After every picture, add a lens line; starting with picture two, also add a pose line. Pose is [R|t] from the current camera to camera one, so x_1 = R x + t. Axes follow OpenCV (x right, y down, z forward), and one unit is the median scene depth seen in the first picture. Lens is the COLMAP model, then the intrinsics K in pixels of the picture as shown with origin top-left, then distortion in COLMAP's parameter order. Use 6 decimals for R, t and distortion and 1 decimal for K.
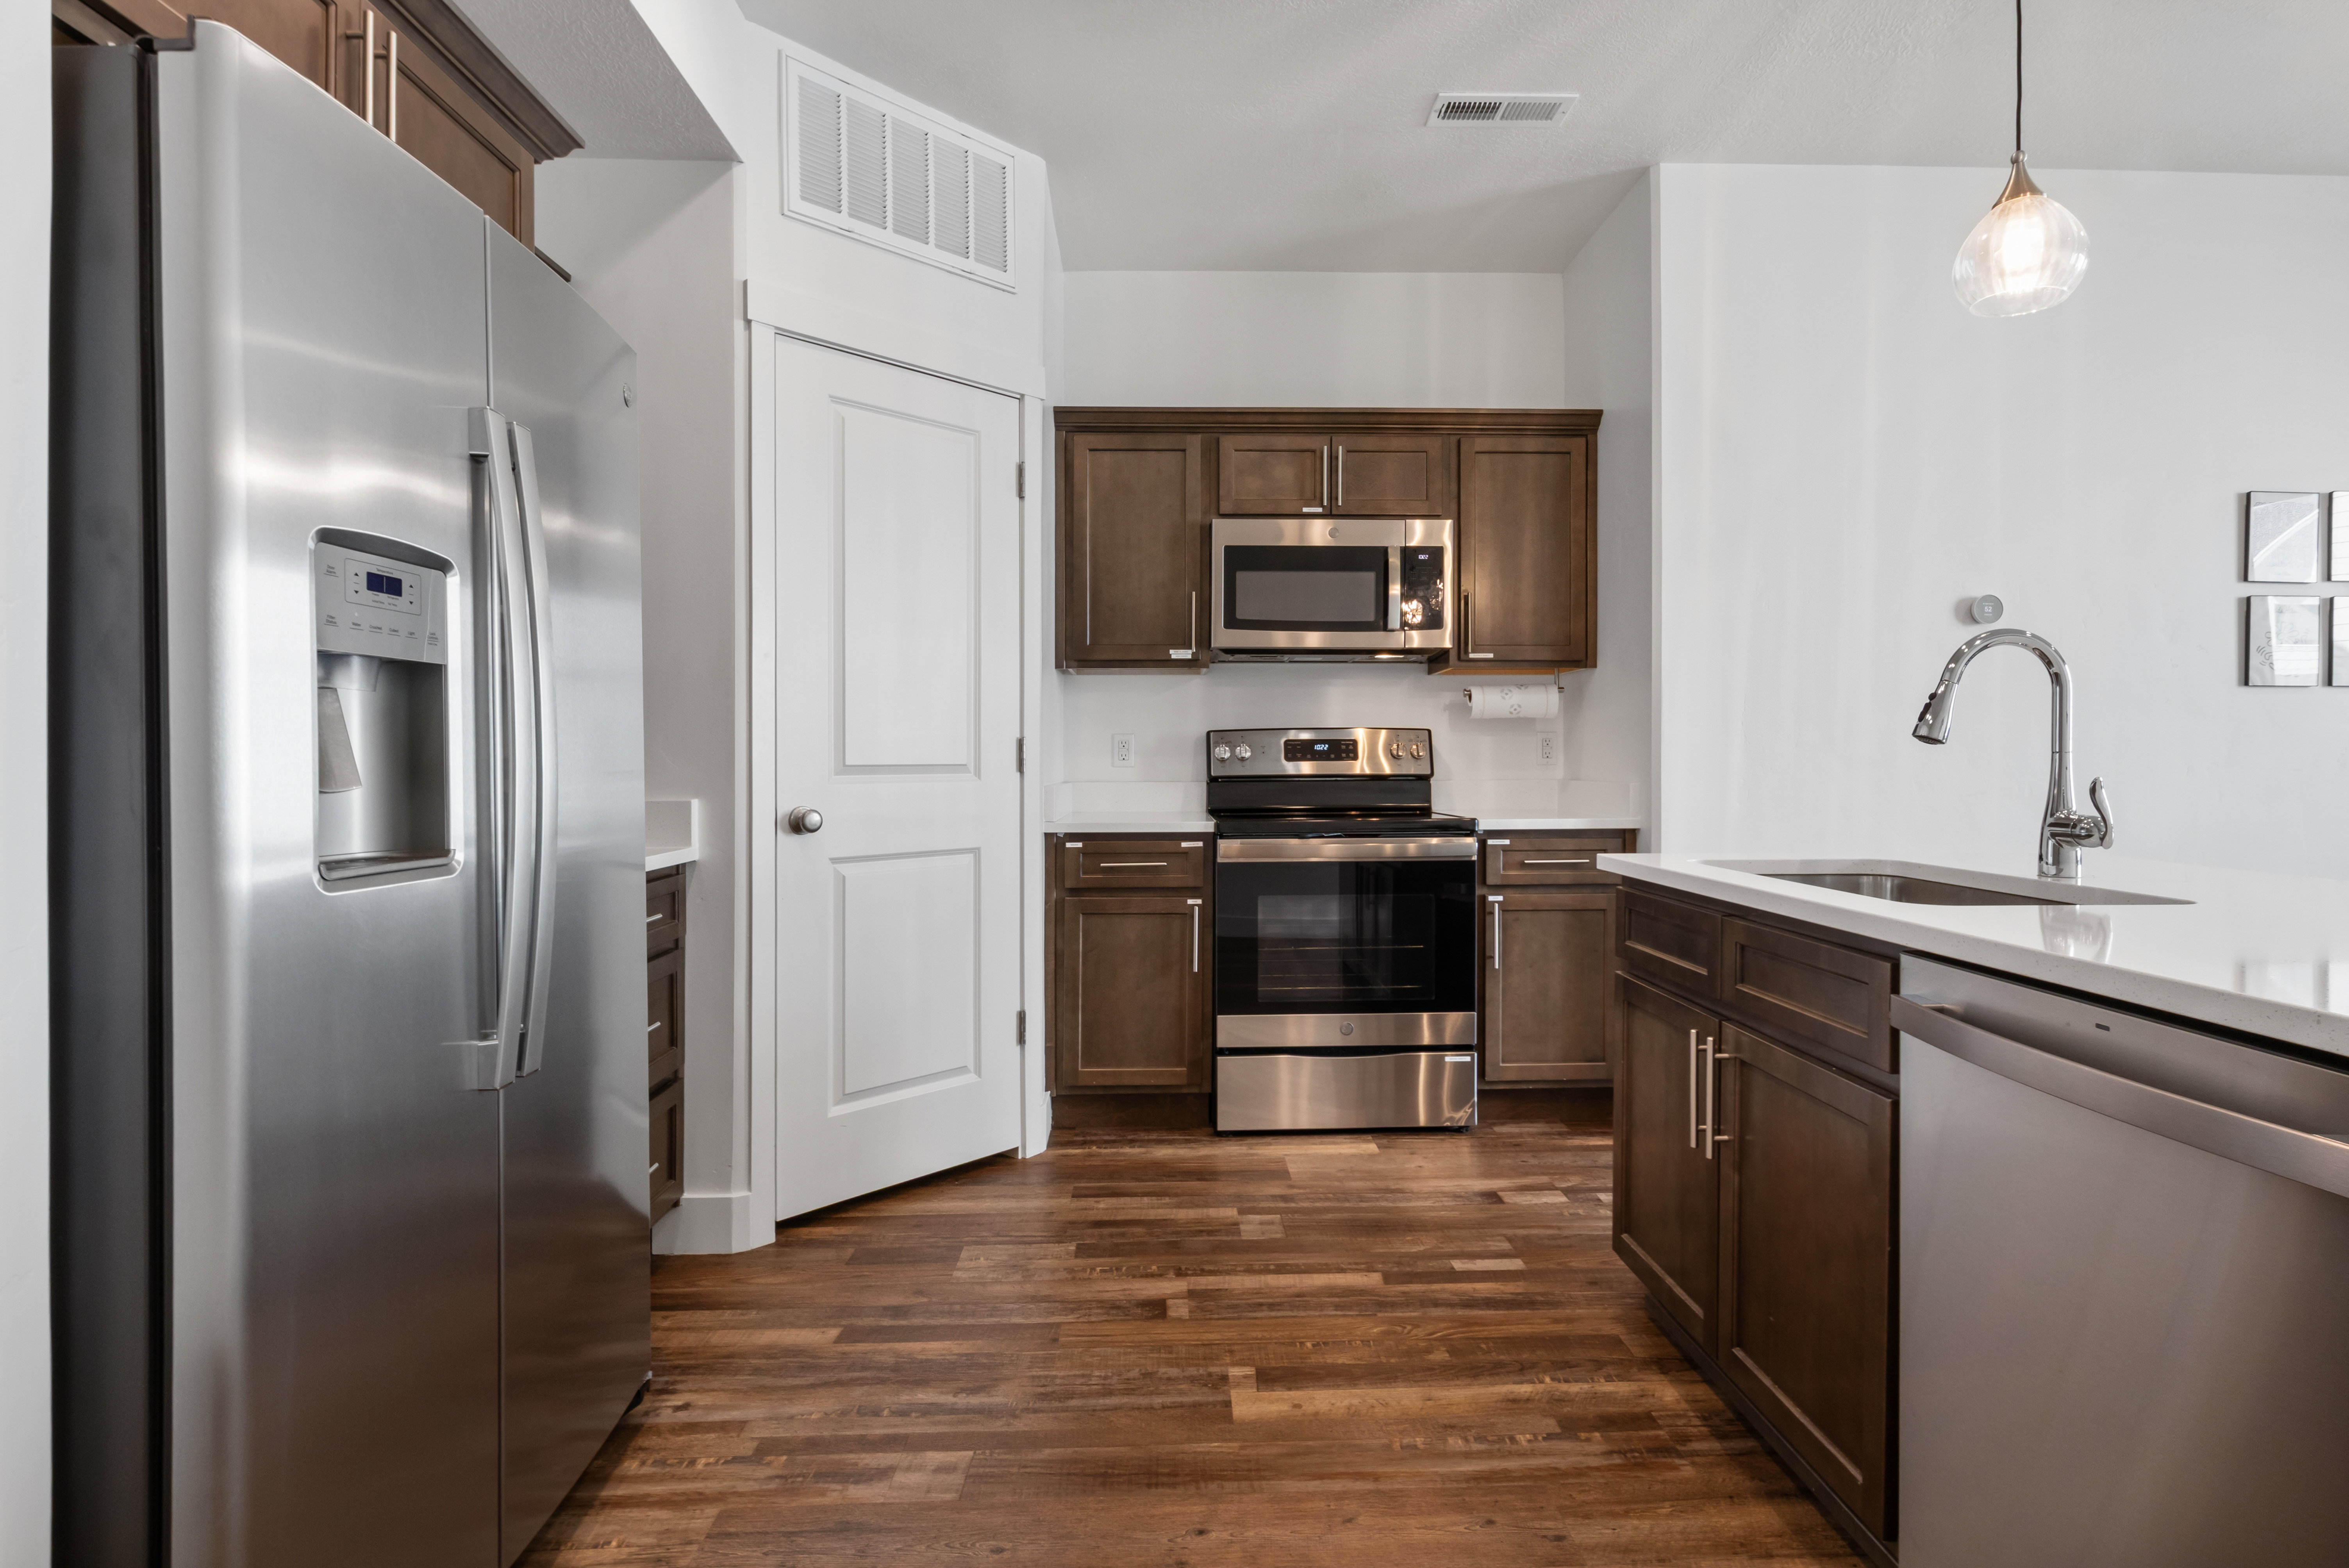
lens RADIAL K [[1179.7, 0, 1175.8], [0, 1179.7, 770.4], [0, 0, 1]] dist [-0.007448, -0.001188]
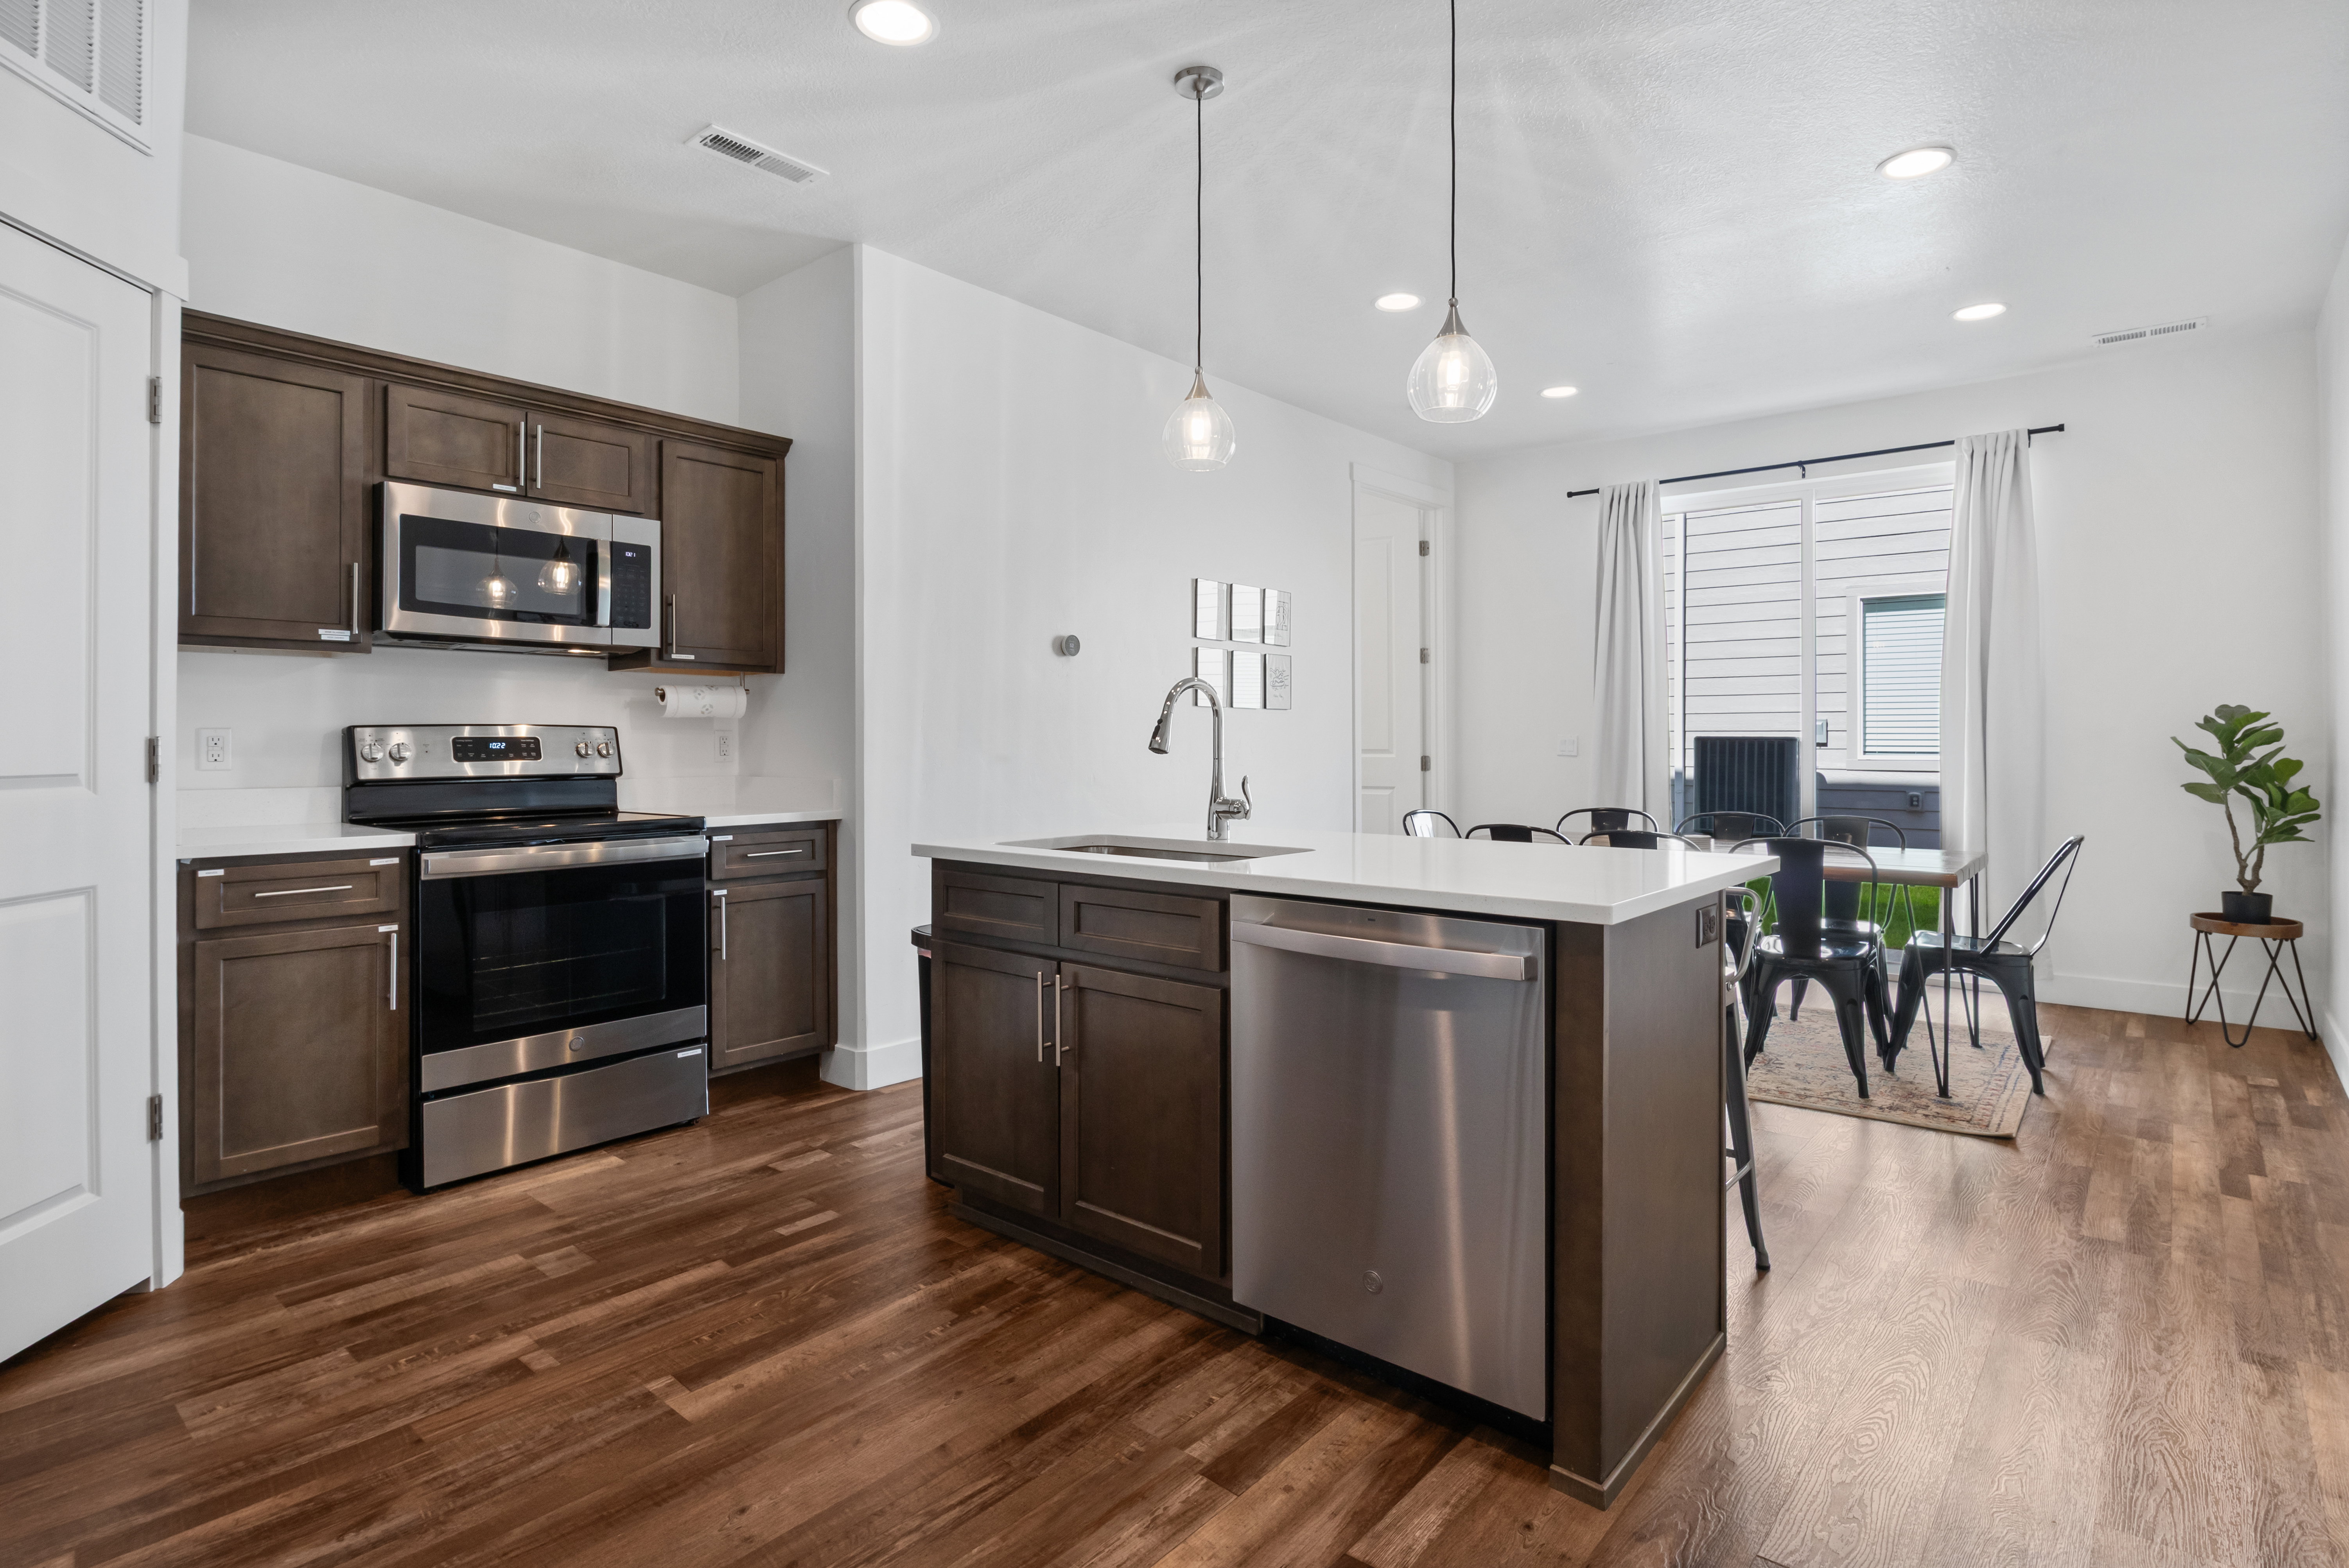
lens RADIAL K [[1191.5, 0, 1175.0], [0, 1191.5, 735.8], [0, 0, 1]] dist [-0.012255, -0.001559]
pose [[0.664846, 0.005697, 0.746958, -0.261549], [0.006361, 0.999891, -0.013288, -0.014467], [-0.746953, 0.013586, 0.664738, -0.000511]]
